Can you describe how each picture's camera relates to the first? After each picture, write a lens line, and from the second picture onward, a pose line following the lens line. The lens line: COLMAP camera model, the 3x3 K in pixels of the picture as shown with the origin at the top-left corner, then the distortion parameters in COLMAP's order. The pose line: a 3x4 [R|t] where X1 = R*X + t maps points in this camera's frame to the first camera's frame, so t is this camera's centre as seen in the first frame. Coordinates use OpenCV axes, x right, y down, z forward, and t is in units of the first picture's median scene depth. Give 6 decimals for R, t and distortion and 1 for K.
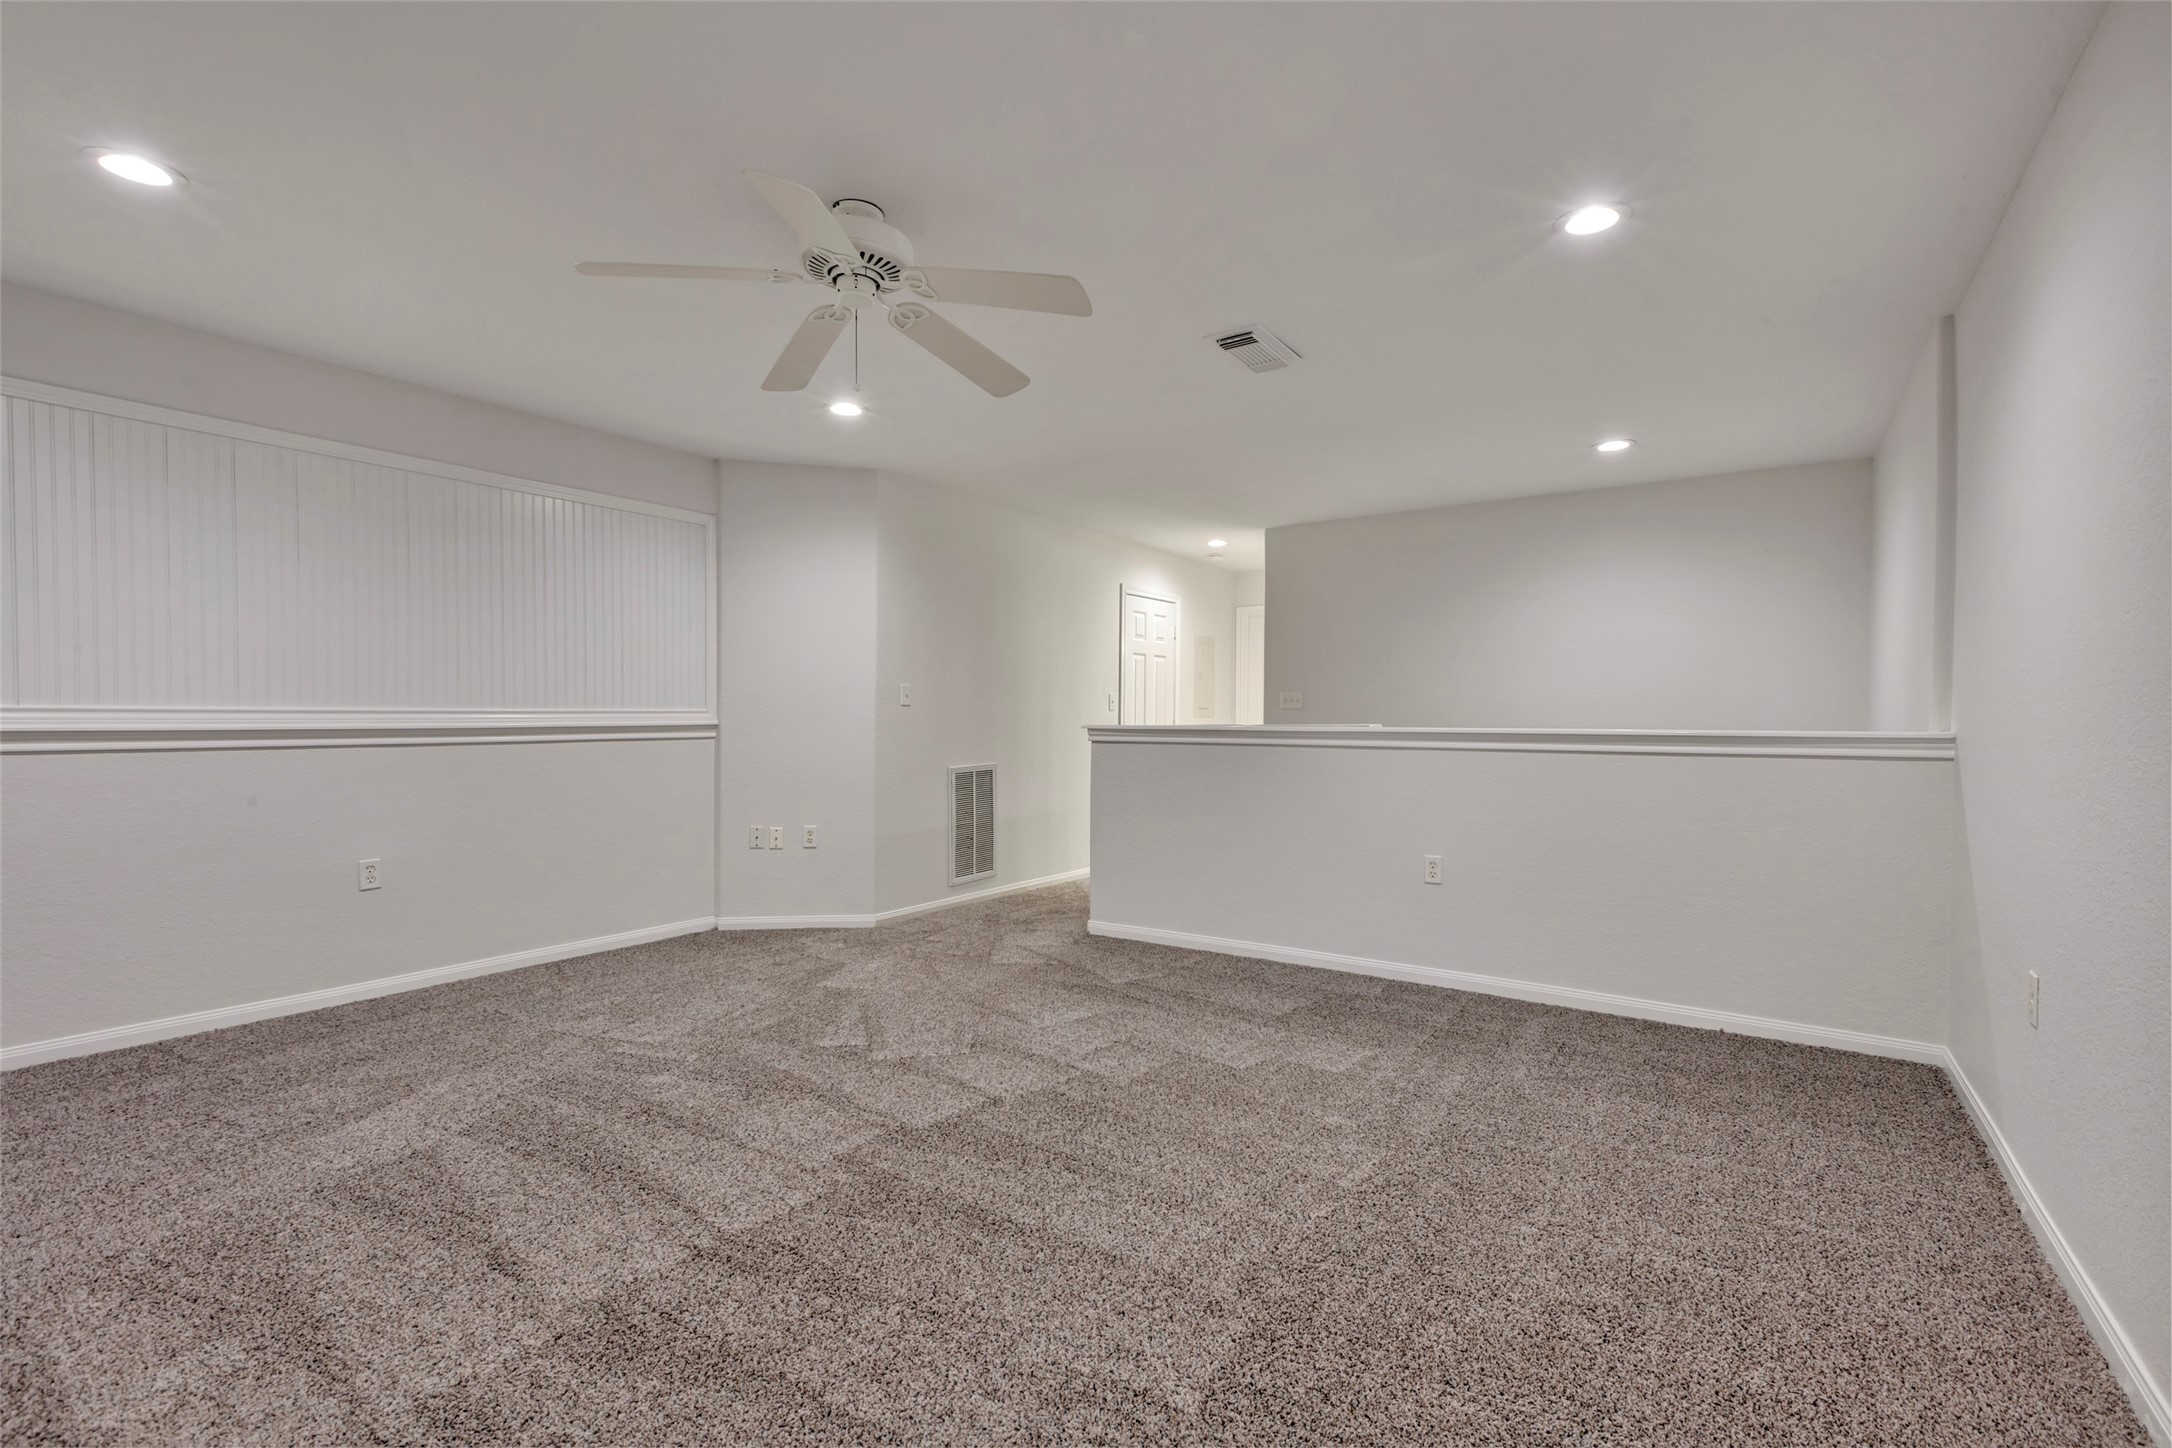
lens RADIAL K [[987.4, 0, 1095.8], [0, 987.4, 718.1], [0, 0, 1]] dist [0.002919, -0.000036]
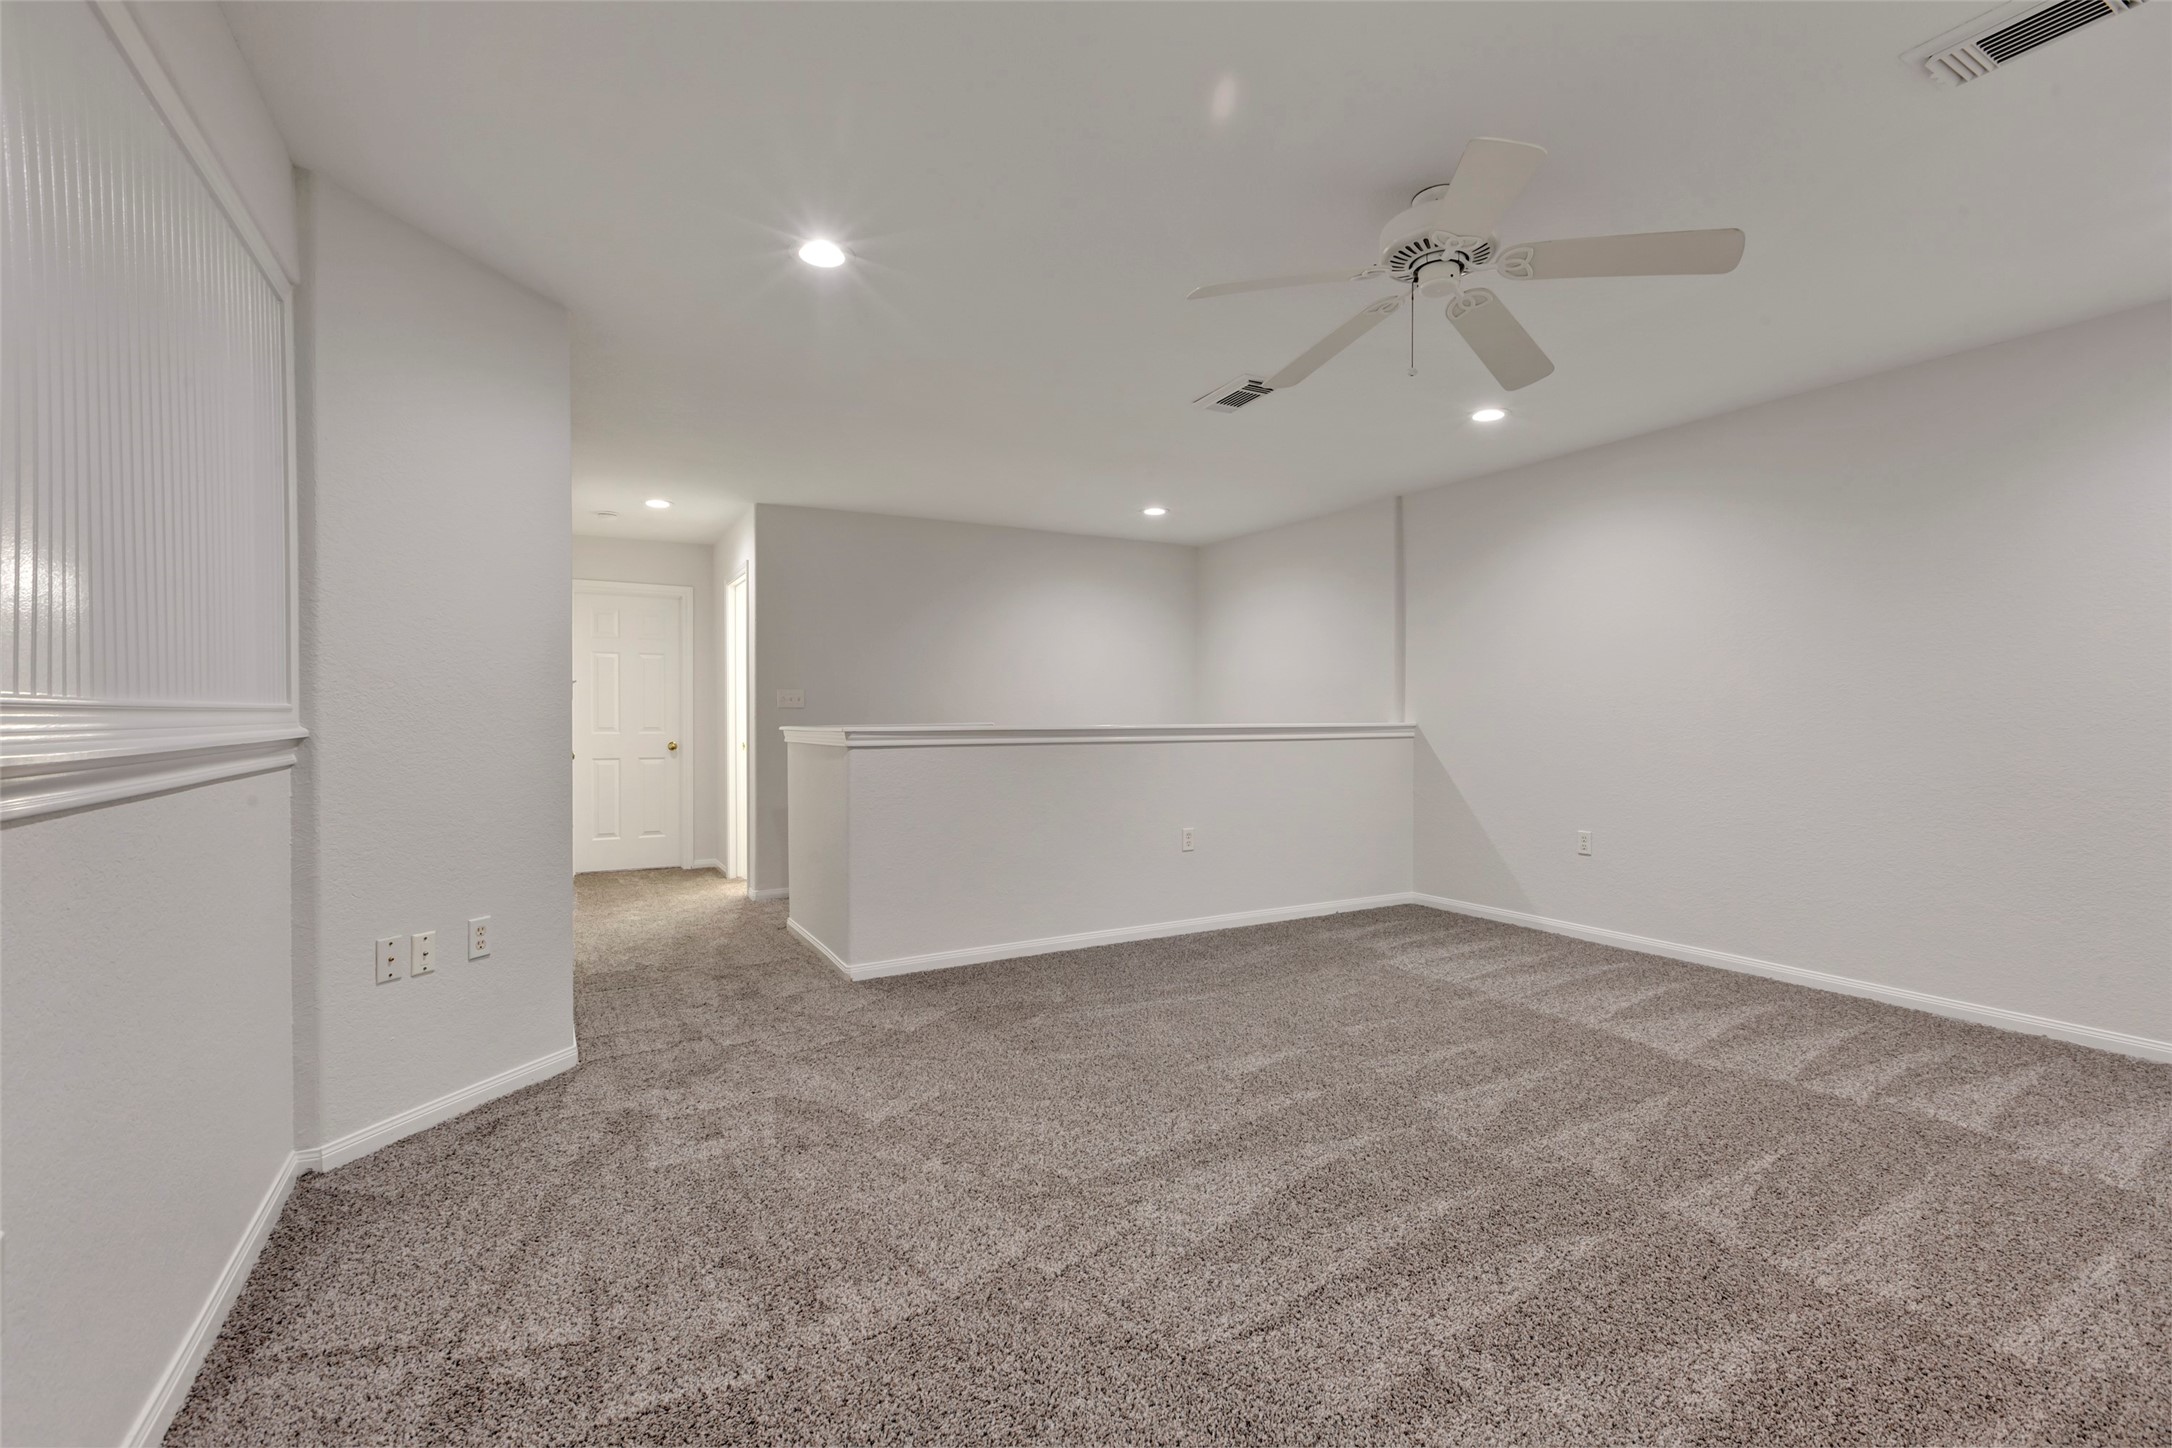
lens RADIAL K [[987.4, 0, 1095.8], [0, 987.4, 718.1], [0, 0, 1]] dist [0.002919, -0.000036]
pose [[0.426248, -0.005948, 0.904587, -0.646483], [0.004575, 0.999980, 0.004419, -0.003149], [-0.904595, 0.002255, 0.426267, 0.458043]]
